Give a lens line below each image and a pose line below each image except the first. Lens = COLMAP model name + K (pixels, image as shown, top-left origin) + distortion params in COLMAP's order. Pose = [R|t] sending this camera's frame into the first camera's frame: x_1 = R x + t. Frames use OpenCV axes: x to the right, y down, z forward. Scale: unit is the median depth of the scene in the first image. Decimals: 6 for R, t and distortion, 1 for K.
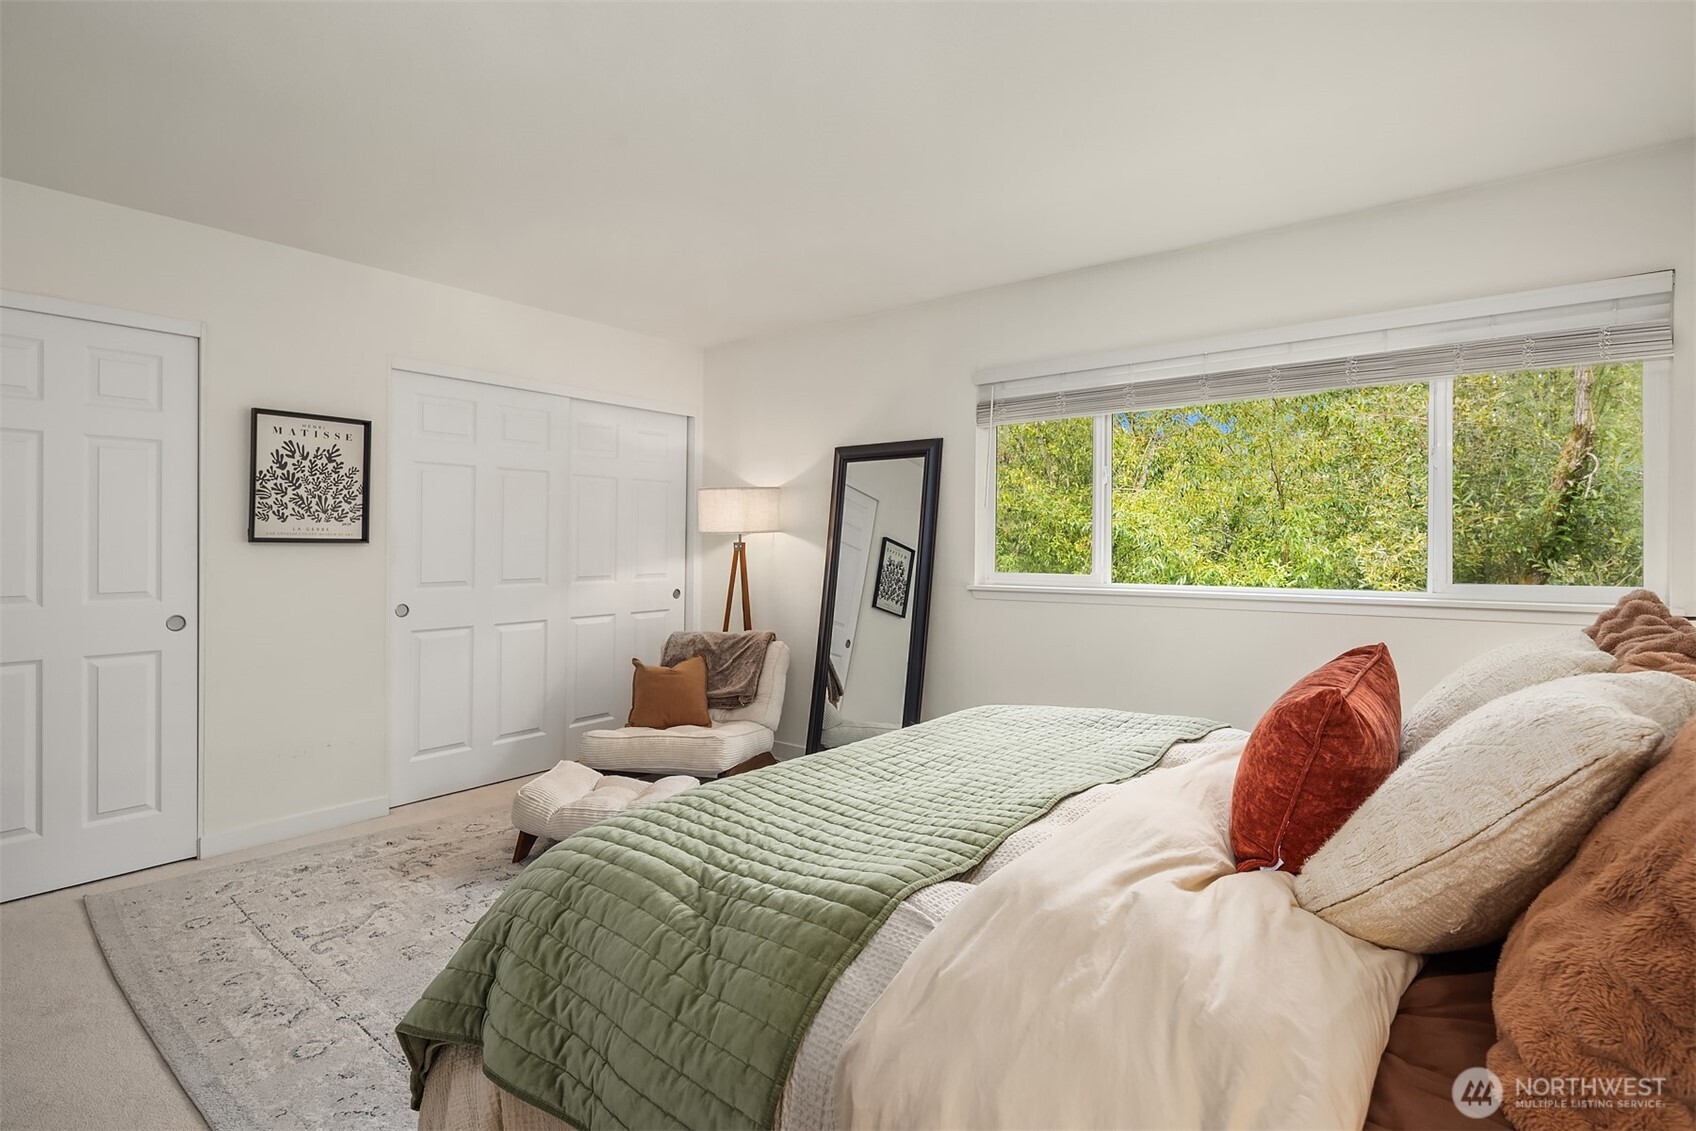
lens RADIAL K [[837.1, 0, 854.2], [0, 837.1, 557.9], [0, 0, 1]] dist [-0.000127, -0.000636]
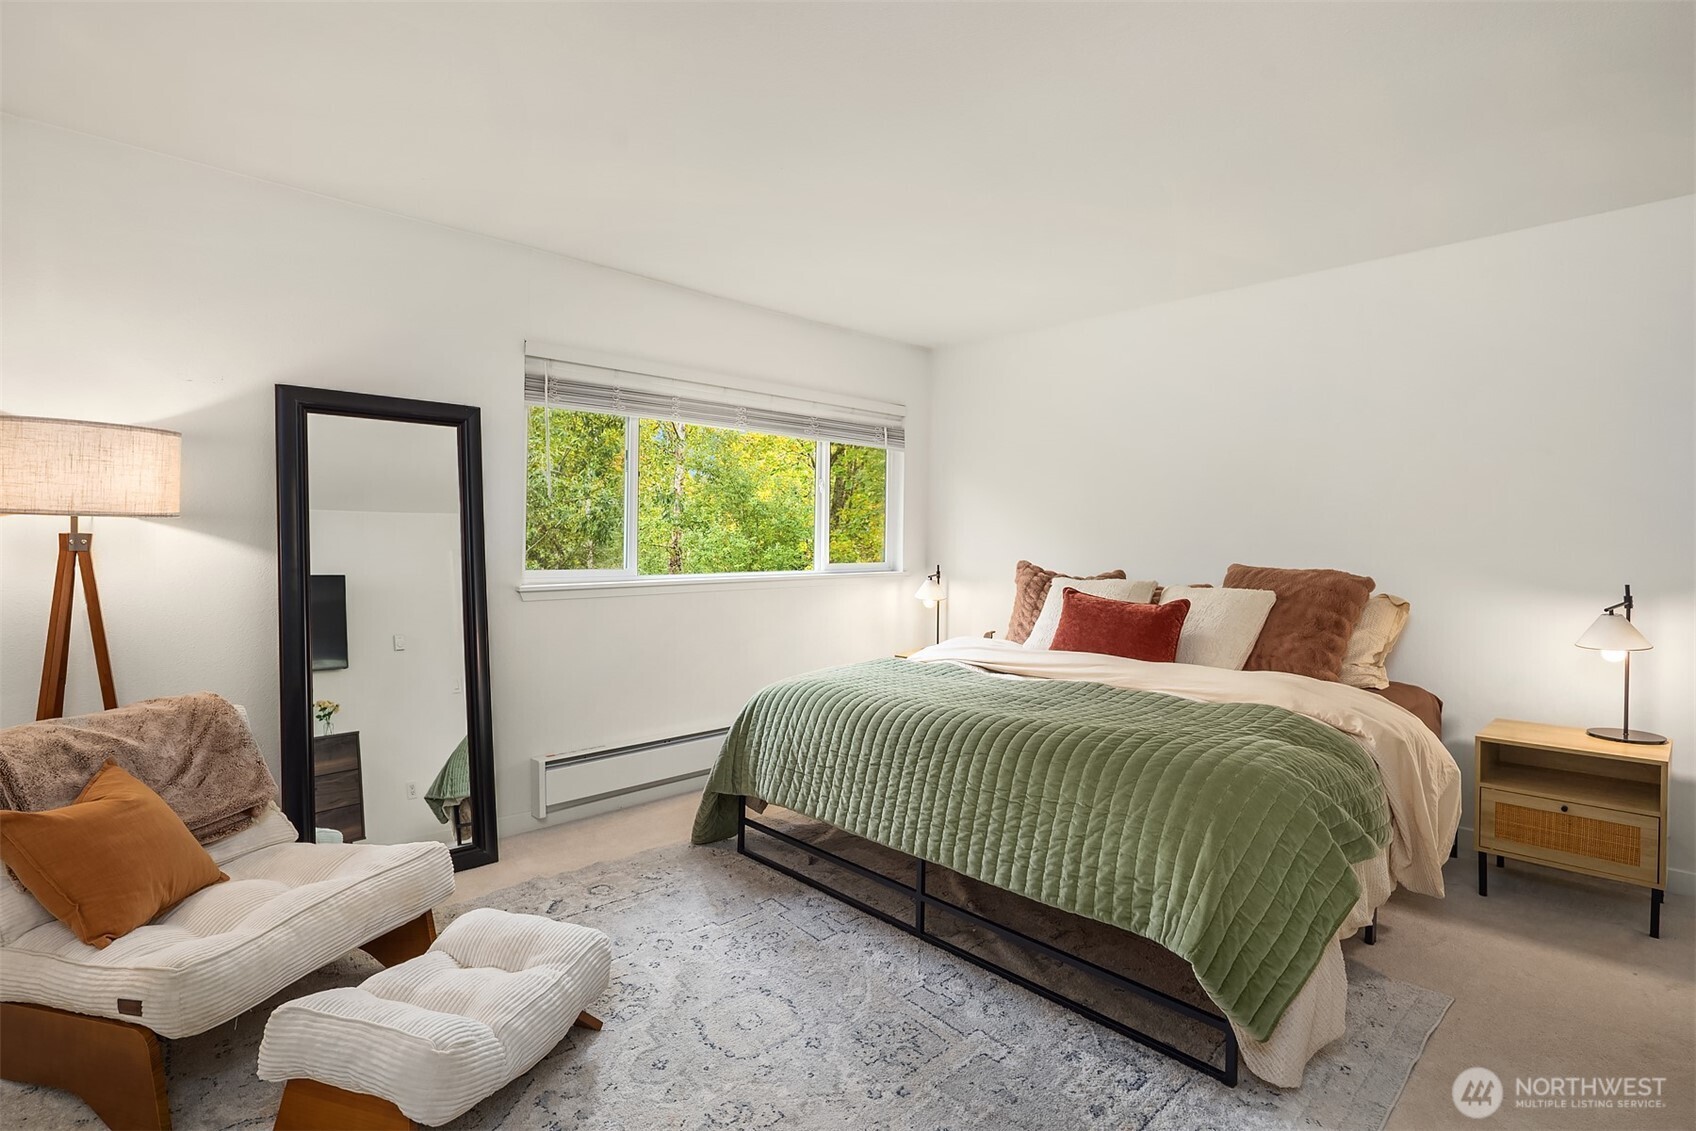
lens RADIAL K [[837.1, 0, 850.6], [0, 837.1, 564.9], [0, 0, 1]] dist [-0.000127, -0.000636]
pose [[0.138635, -0.028069, 0.989946, -0.776452], [0.003378, 0.999606, 0.027870, -0.014174], [-0.990338, -0.000520, 0.138675, 0.626140]]
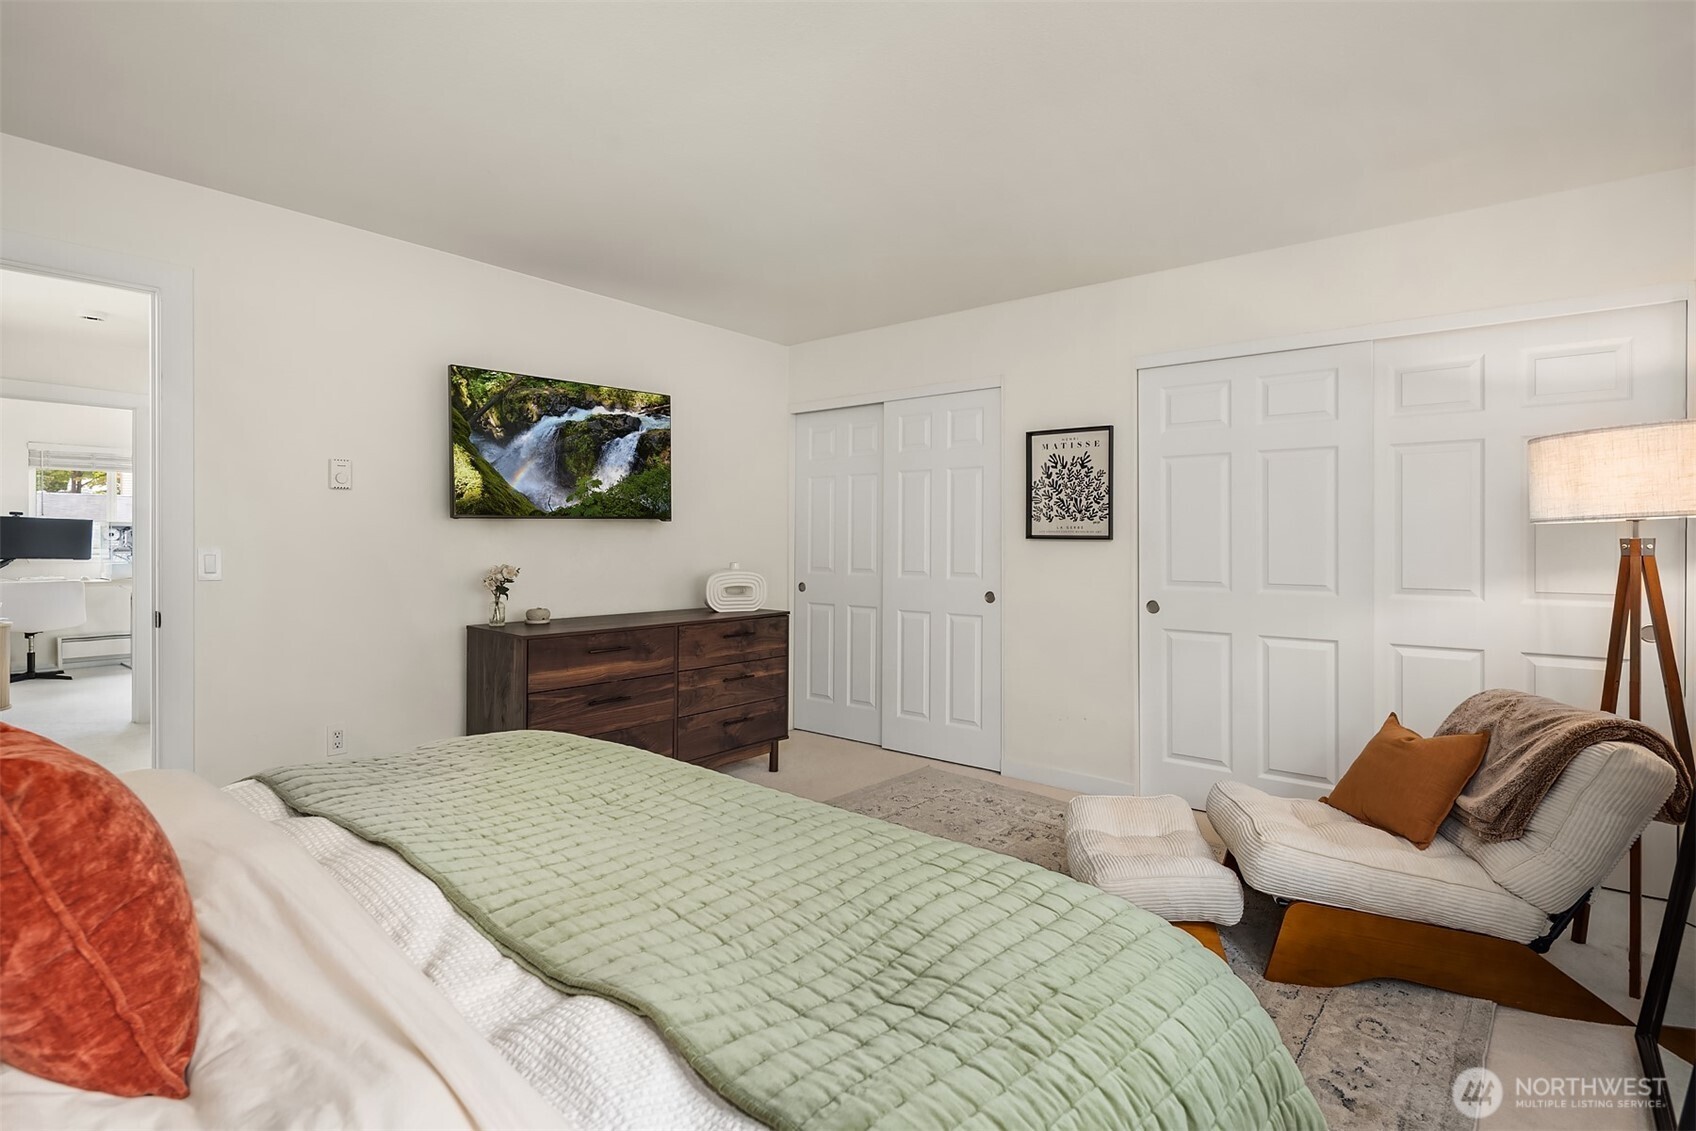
lens RADIAL K [[837.1, 0, 852.0], [0, 837.1, 549.9], [0, 0, 1]] dist [-0.000127, -0.000636]
pose [[-0.048367, 0.007973, -0.998798, 0.521963], [-0.021023, 0.999738, 0.008998, -0.007311], [0.998608, 0.021433, -0.048187, 0.749062]]
